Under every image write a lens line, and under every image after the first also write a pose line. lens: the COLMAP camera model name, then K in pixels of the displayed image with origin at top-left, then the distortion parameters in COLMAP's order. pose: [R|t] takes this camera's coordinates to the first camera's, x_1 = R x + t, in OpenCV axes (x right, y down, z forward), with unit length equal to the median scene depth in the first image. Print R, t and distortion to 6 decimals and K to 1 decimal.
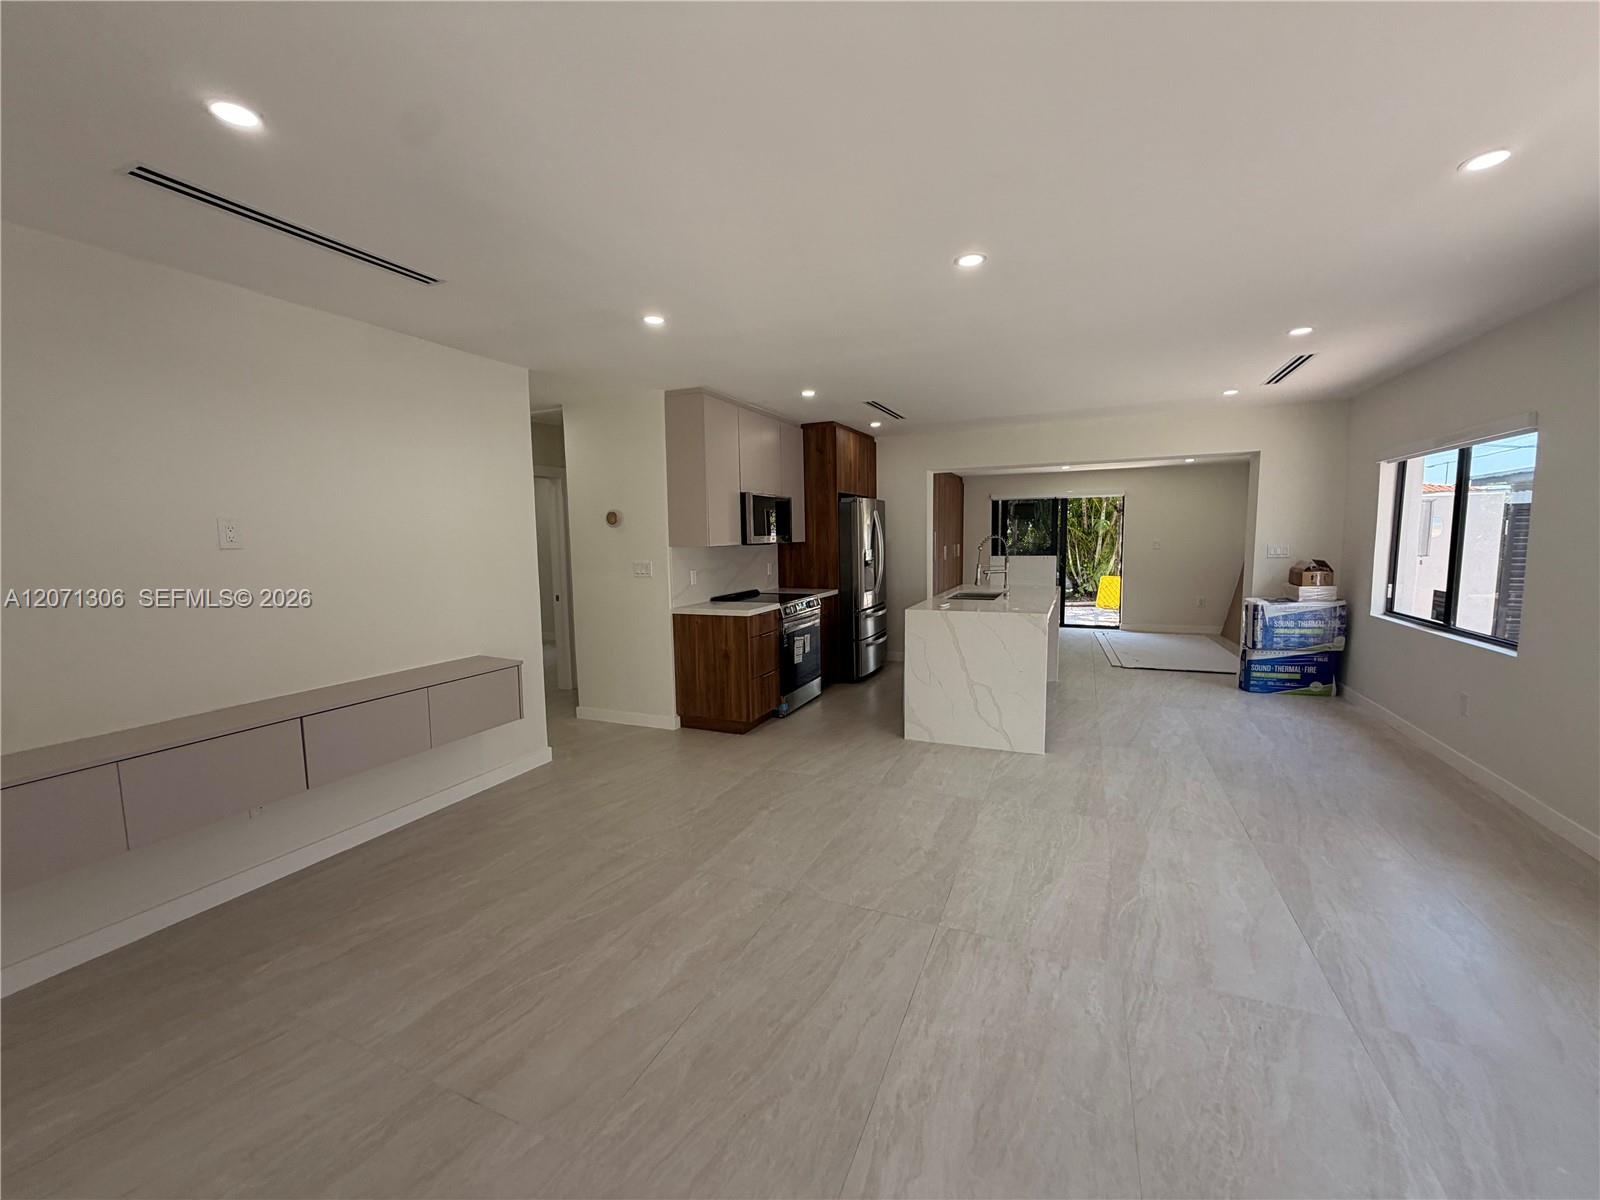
lens RADIAL K [[640.4, 0, 795.0], [0, 640.4, 599.8], [0, 0, 1]] dist [-0.000909, 0.000324]
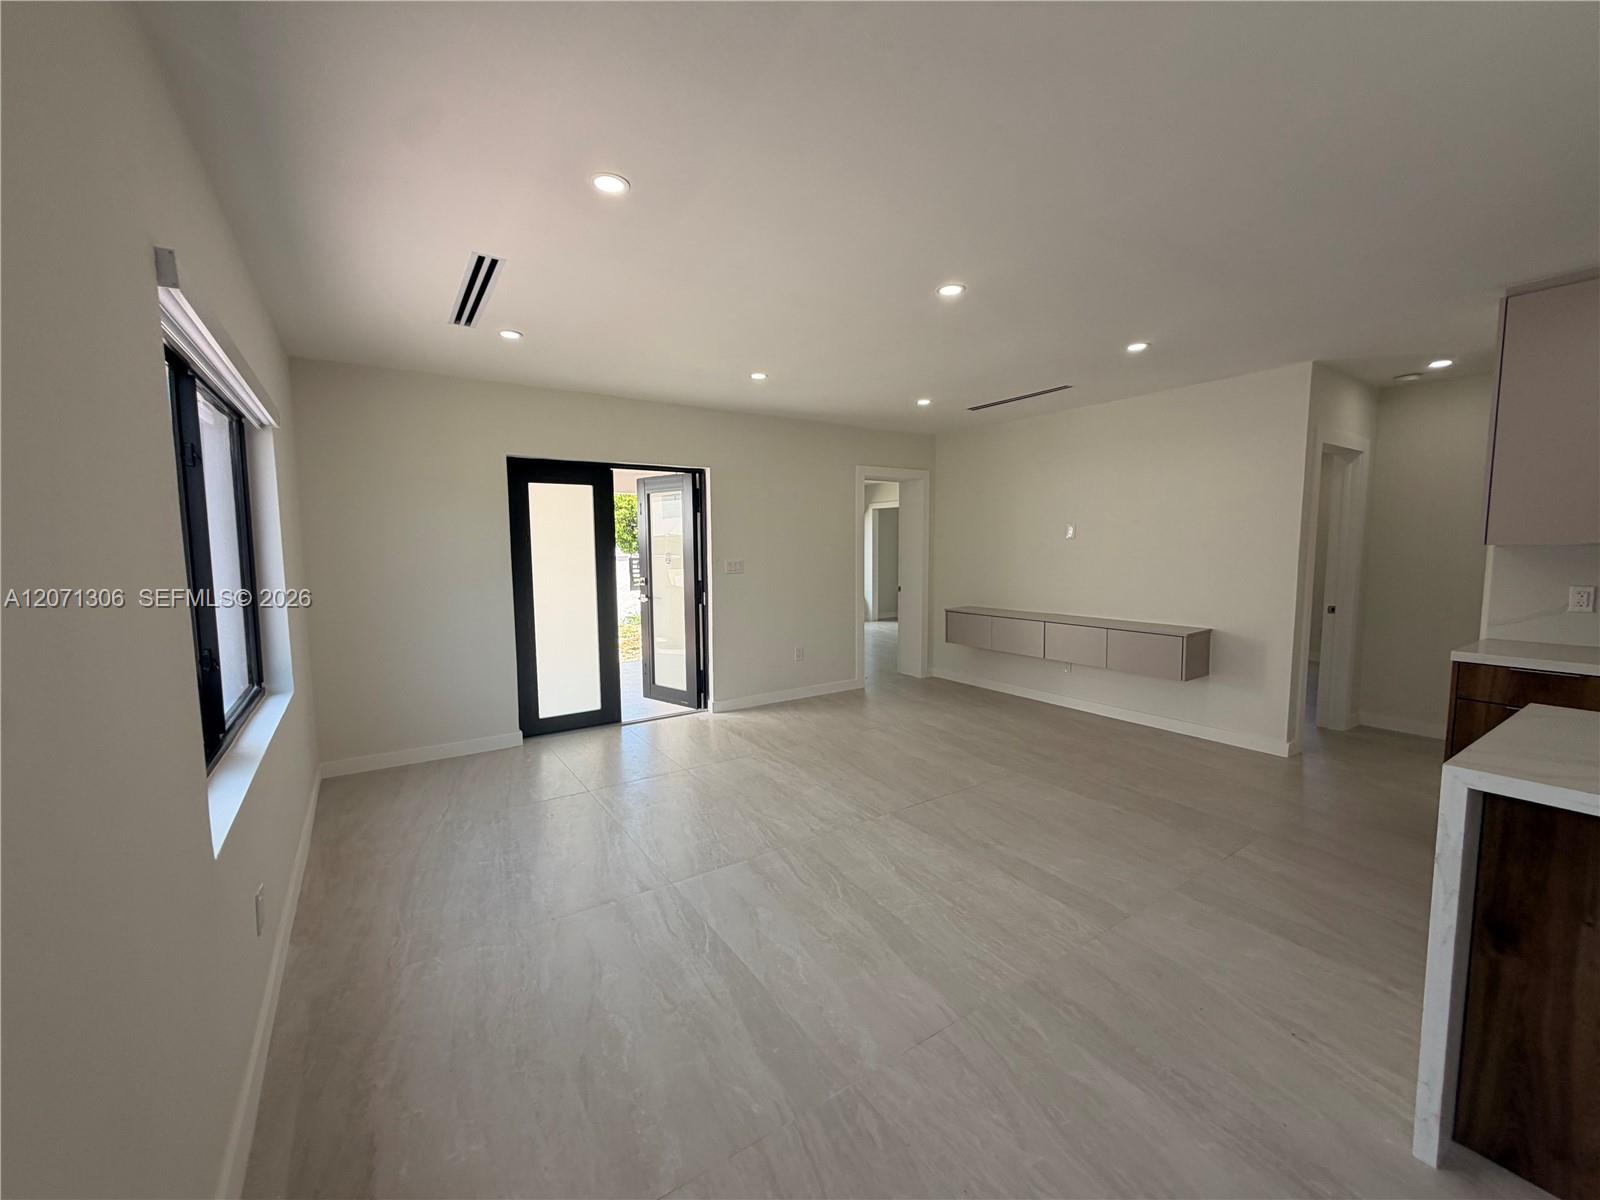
lens RADIAL K [[640.4, 0, 794.9], [0, 640.4, 594.7], [0, 0, 1]] dist [-0.000909, 0.000324]
pose [[-0.537117, 0.090923, -0.838593, 1.045589], [-0.064673, 0.986808, 0.148416, -0.116526], [0.841025, 0.133951, -0.524151, 1.064507]]
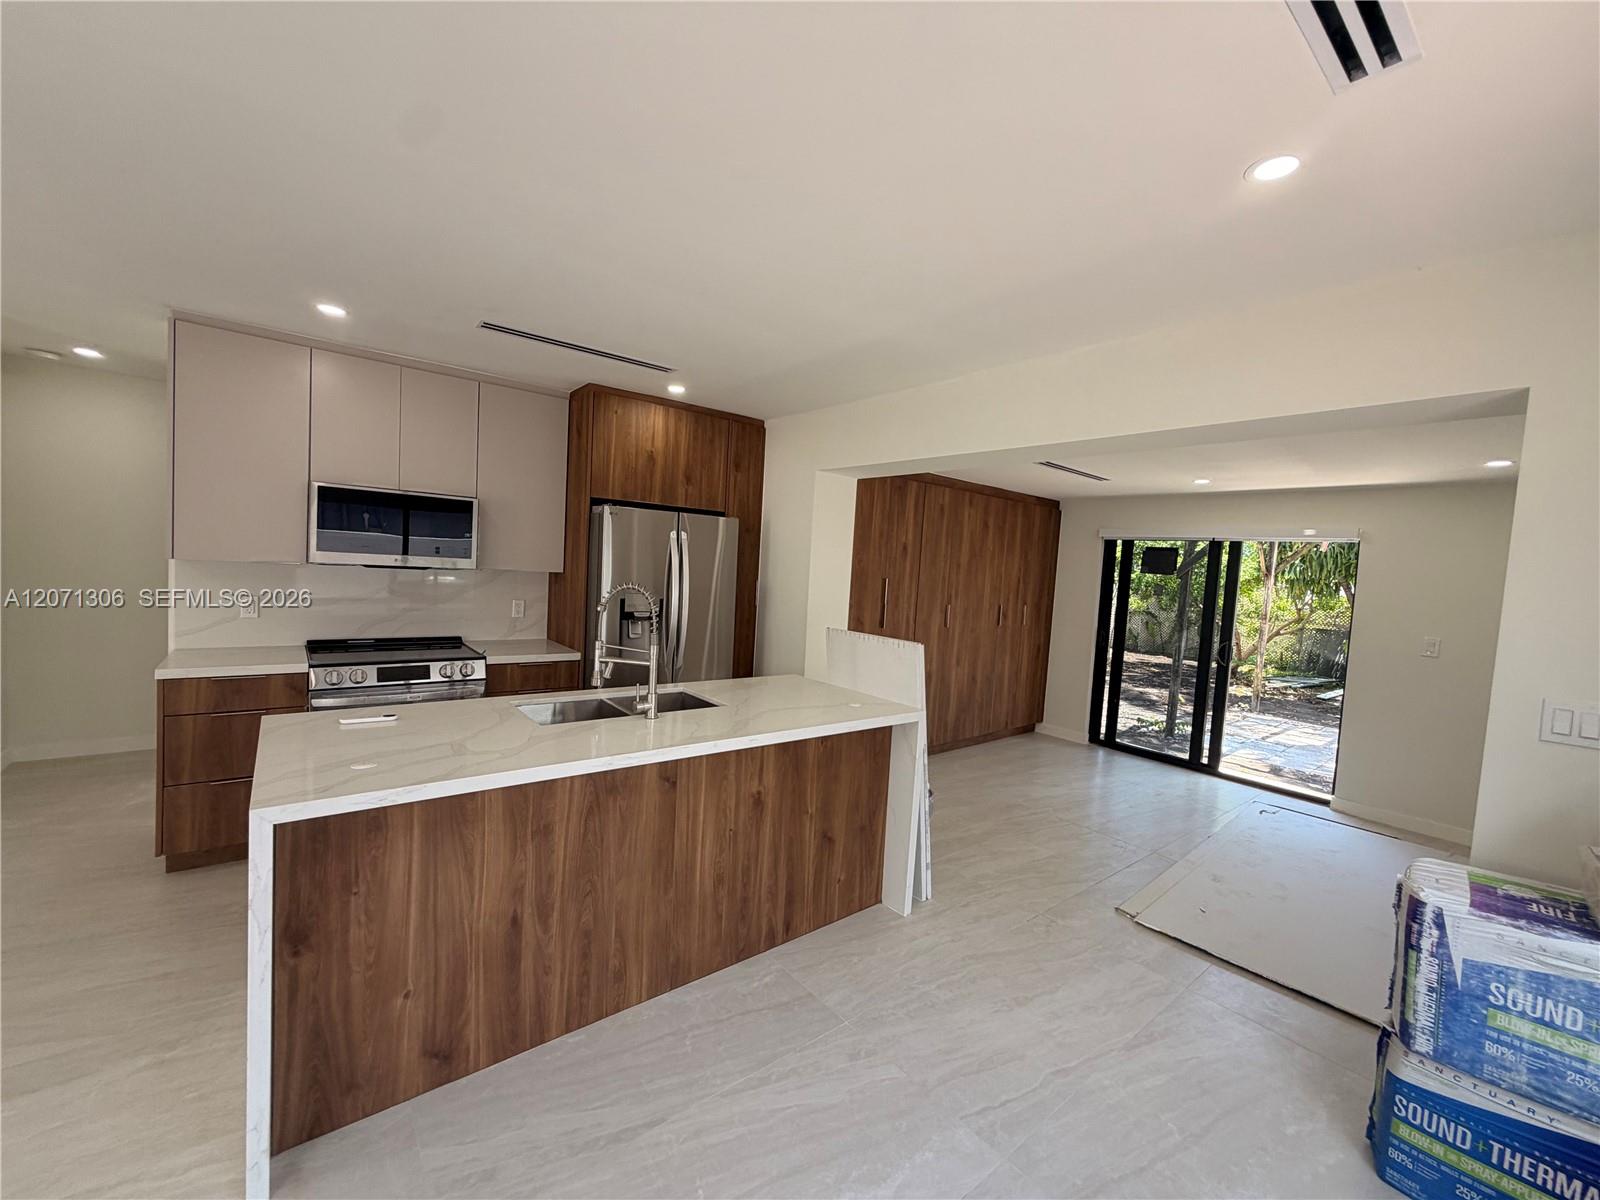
lens RADIAL K [[640.4, 0, 801.0], [0, 640.4, 603.2], [0, 0, 1]] dist [-0.000909, 0.000324]
pose [[0.885393, 0.097471, -0.454510, 0.972481], [-0.119959, 0.992560, -0.020824, -0.141324], [0.449099, 0.072960, 0.890498, 0.995584]]
